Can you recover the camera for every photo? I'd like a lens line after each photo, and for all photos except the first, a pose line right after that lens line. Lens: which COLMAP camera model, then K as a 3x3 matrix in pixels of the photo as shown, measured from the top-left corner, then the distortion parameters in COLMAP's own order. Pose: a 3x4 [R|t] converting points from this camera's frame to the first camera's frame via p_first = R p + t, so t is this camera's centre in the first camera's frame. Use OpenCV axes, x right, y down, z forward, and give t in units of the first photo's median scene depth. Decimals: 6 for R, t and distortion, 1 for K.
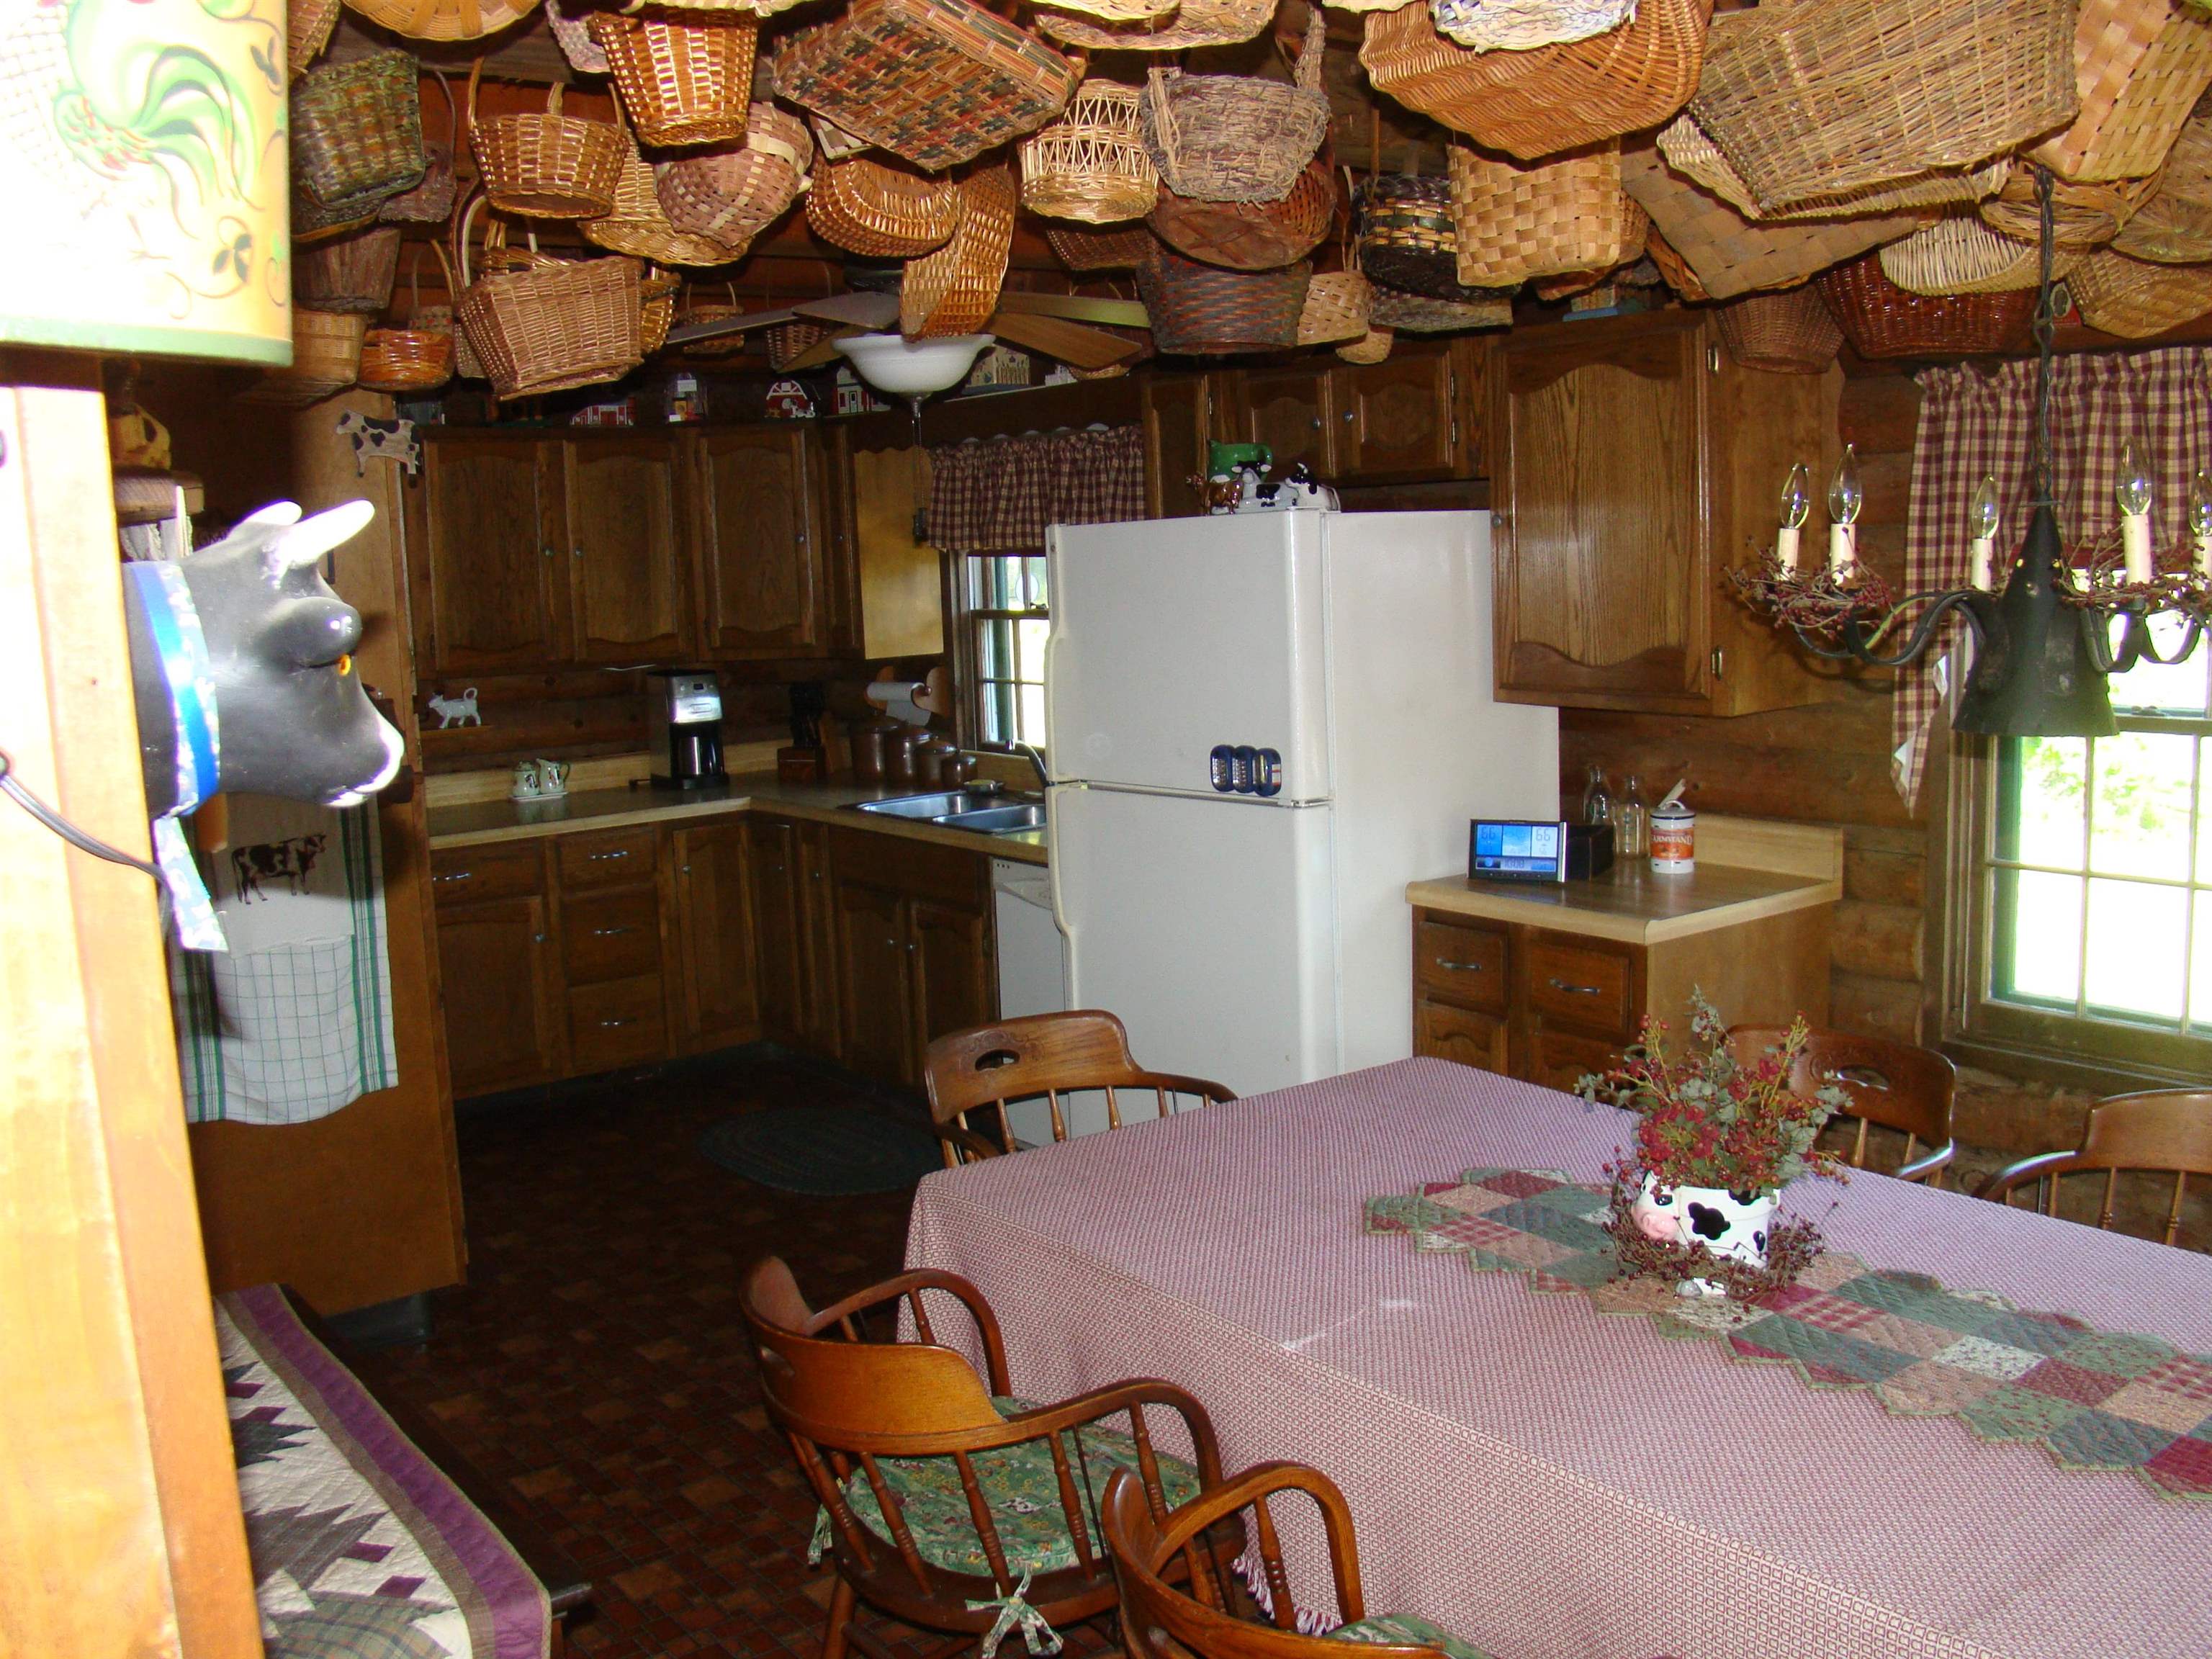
lens RADIAL K [[2099.4, 0, 1106.0], [0, 2099.4, 829.5], [0, 0, 1]] dist [-0.161891, 0.136553]
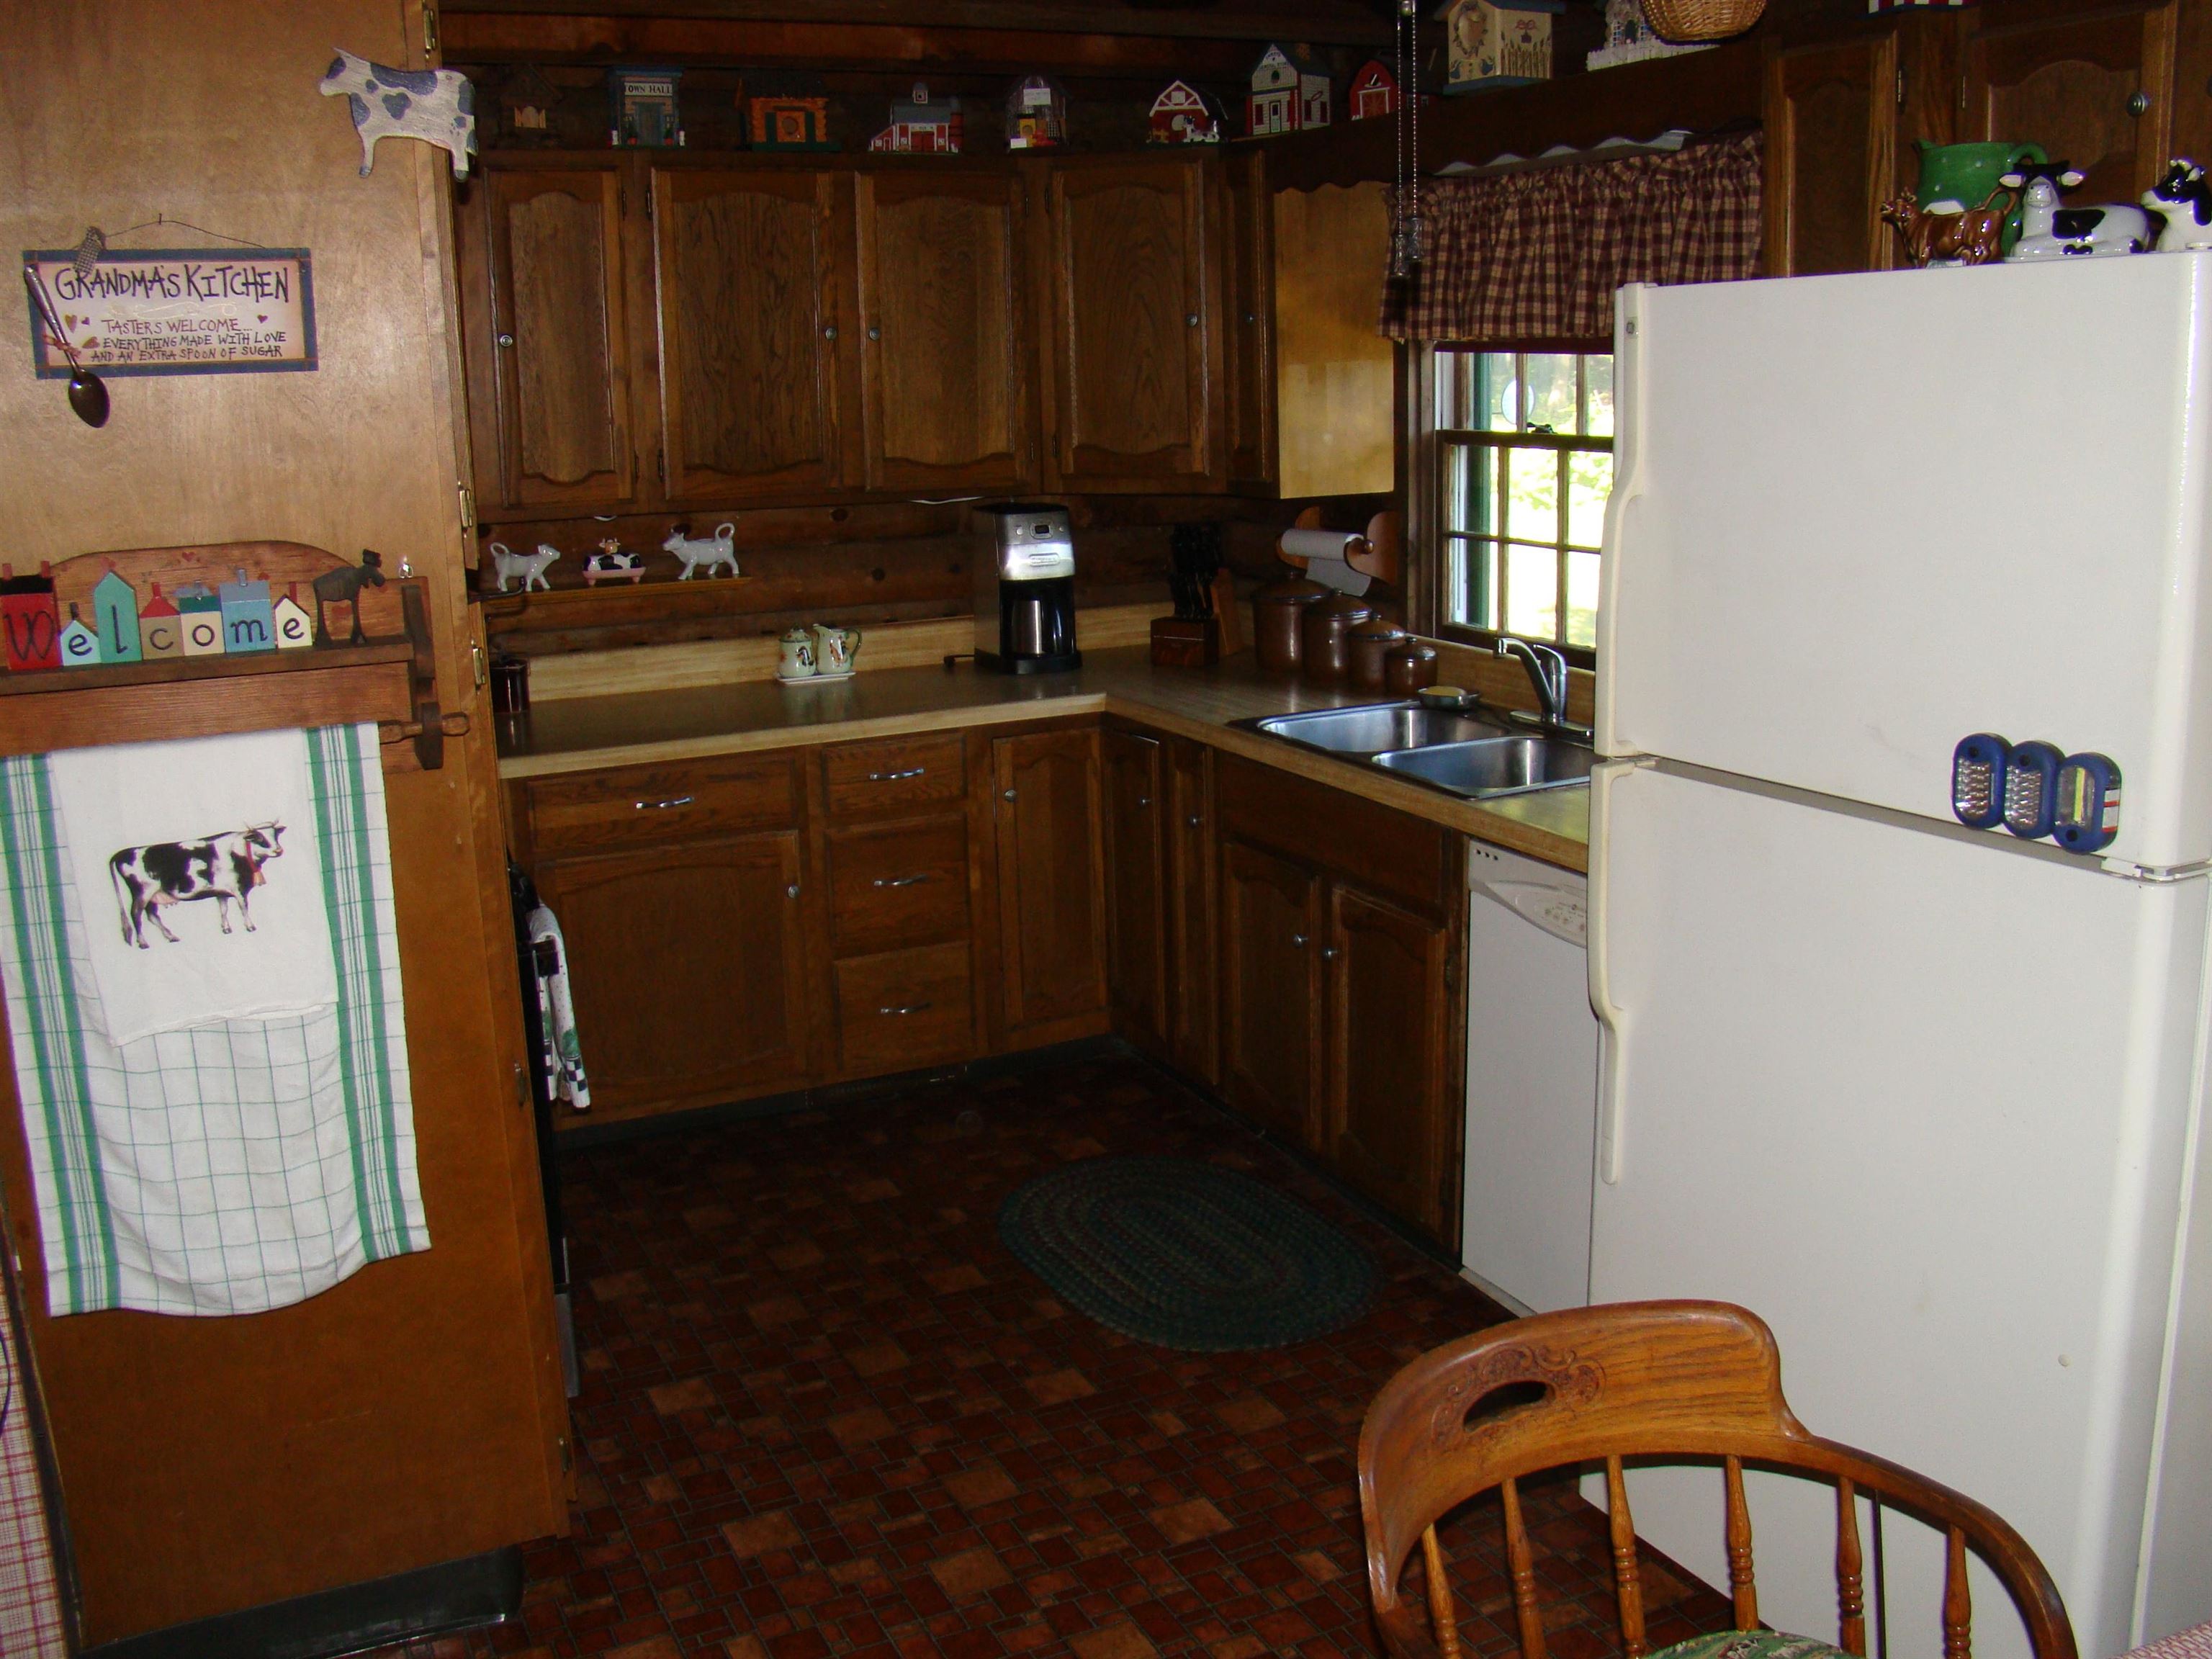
lens RADIAL K [[2099.4, 0, 1106.0], [0, 2099.4, 829.5], [0, 0, 1]] dist [-0.161891, 0.136553]
pose [[0.980209, 0.055652, -0.189980, -0.036312], [-0.038330, 0.994865, 0.093668, -0.036925], [0.194217, -0.084532, 0.977310, 0.324596]]
